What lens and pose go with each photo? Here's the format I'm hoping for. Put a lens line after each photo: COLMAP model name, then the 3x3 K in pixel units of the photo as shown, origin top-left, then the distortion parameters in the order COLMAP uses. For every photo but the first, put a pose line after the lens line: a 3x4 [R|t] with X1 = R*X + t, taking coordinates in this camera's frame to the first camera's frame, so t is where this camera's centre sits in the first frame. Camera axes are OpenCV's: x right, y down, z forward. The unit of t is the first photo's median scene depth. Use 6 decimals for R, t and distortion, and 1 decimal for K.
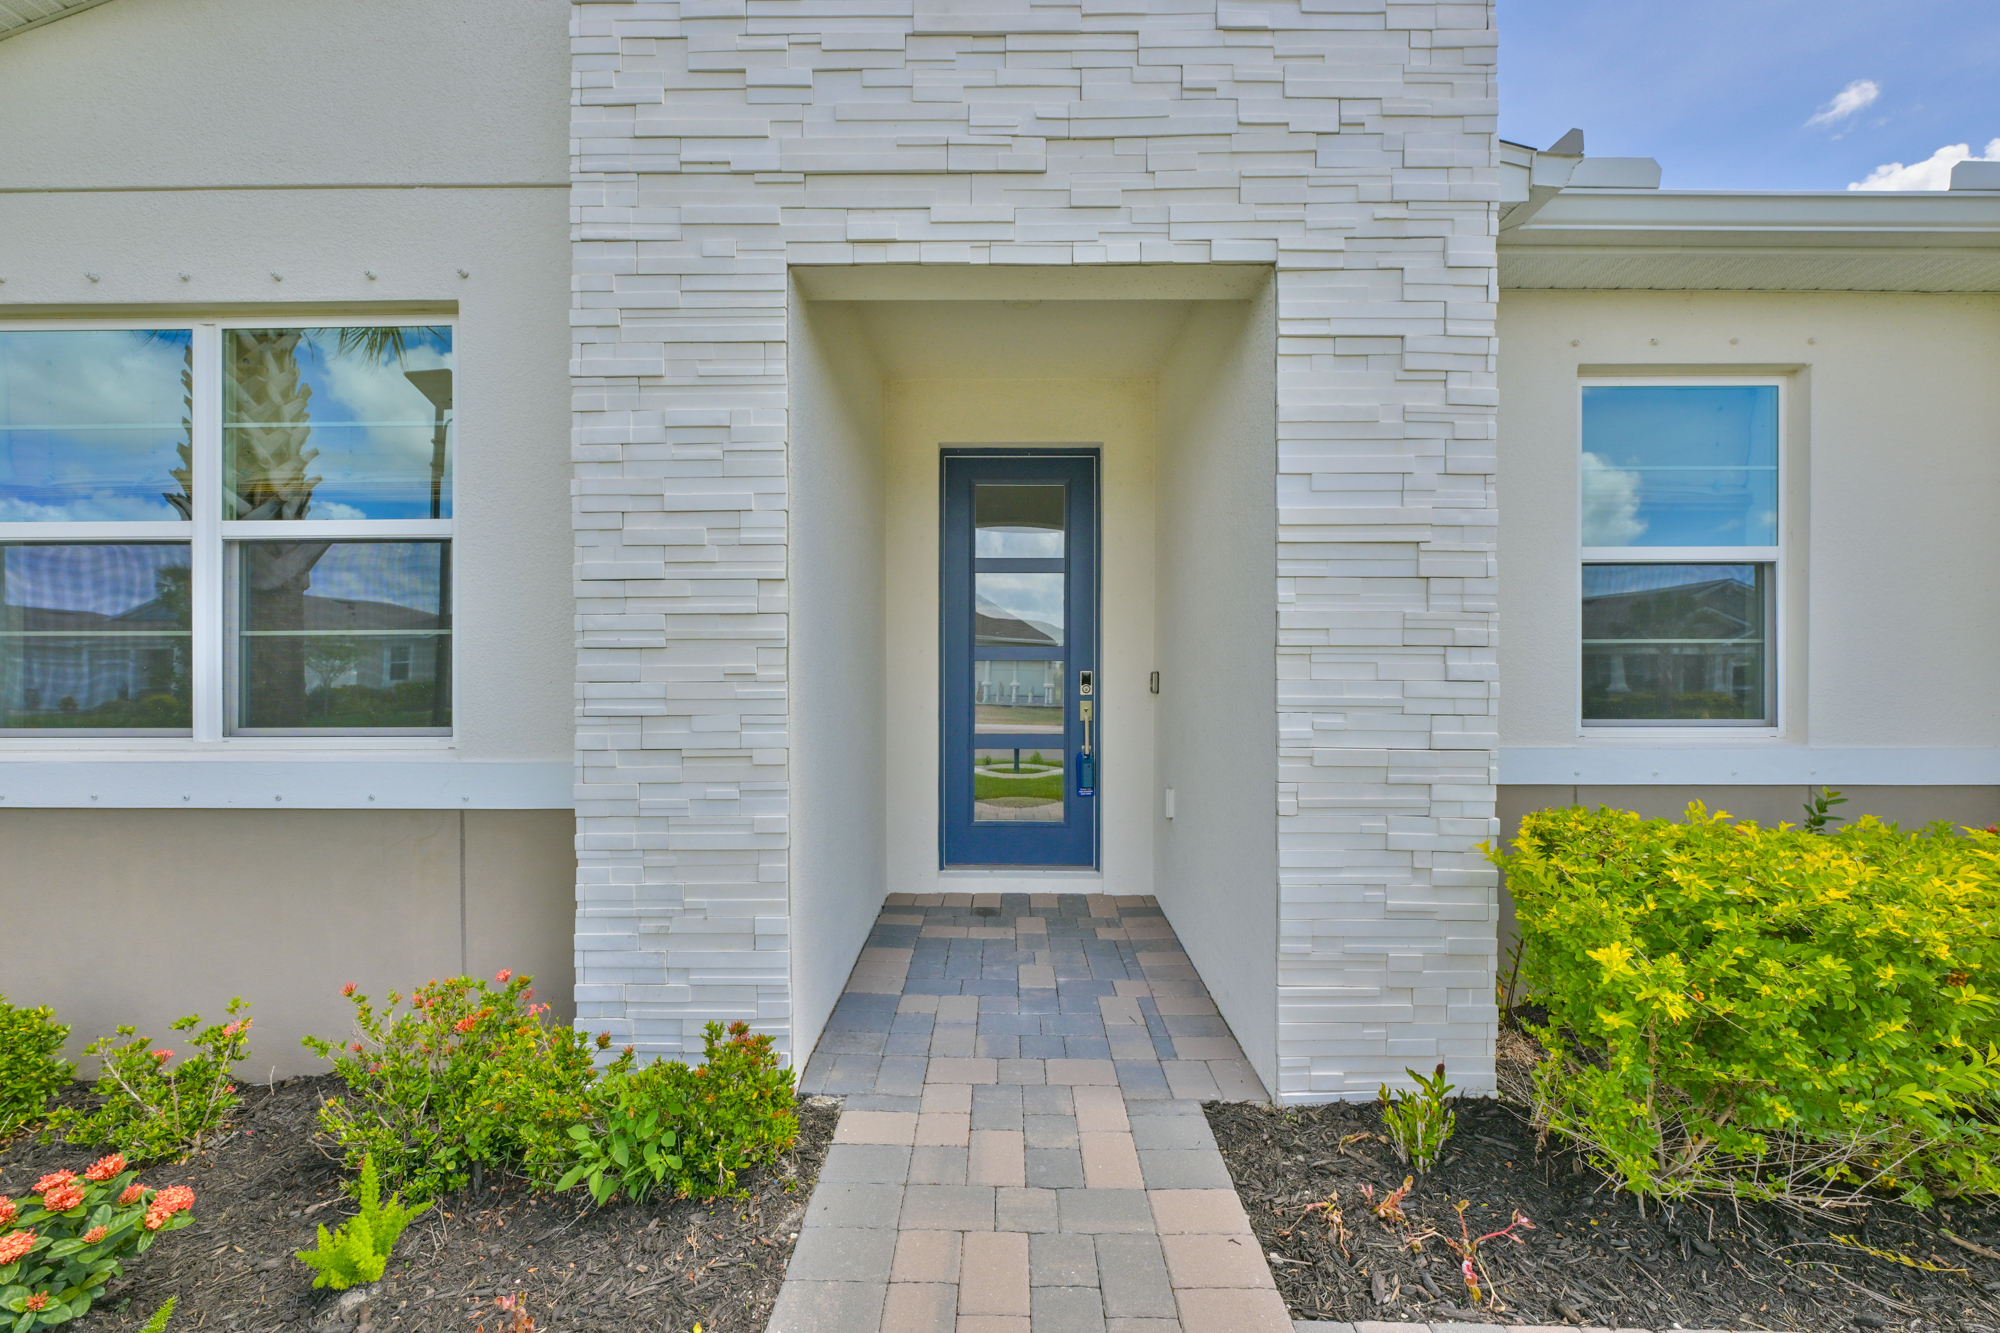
lens RADIAL K [[816.8, 0, 1017.9], [0, 816.8, 668.5], [0, 0, 1]] dist [-0.001586, 0.000033]
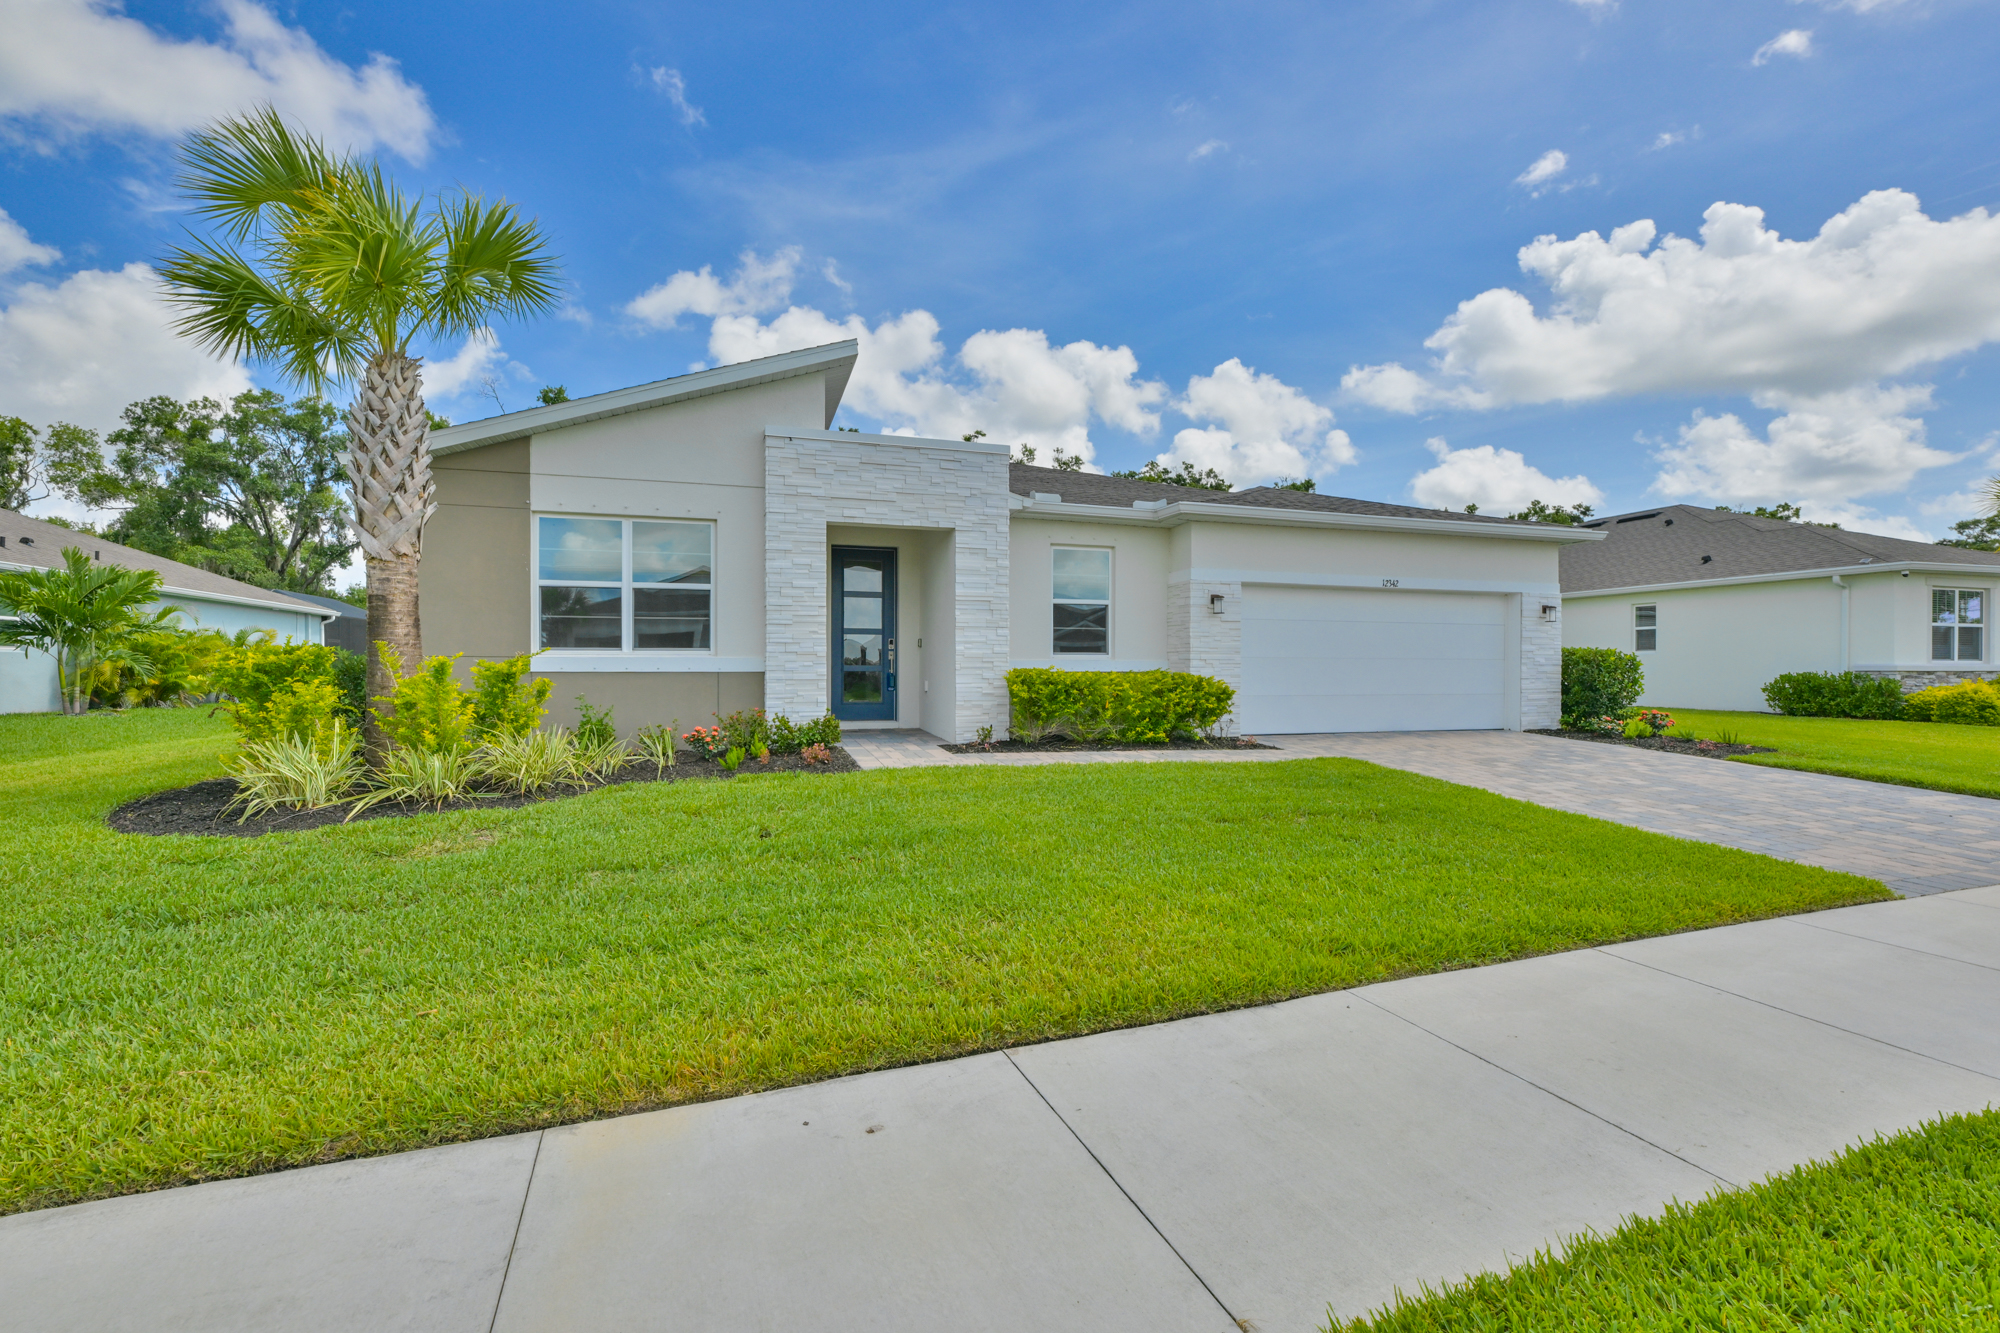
lens RADIAL K [[874.6, 0, 1039.3], [0, 874.6, 668.7], [0, 0, 1]] dist [0.000796, 0.000047]
pose [[0.946598, 0.000135, 0.322415, -0.649816], [-0.000270, 1.000000, 0.000372, 0.172757], [-0.322415, -0.000439, 0.946598, -3.081688]]
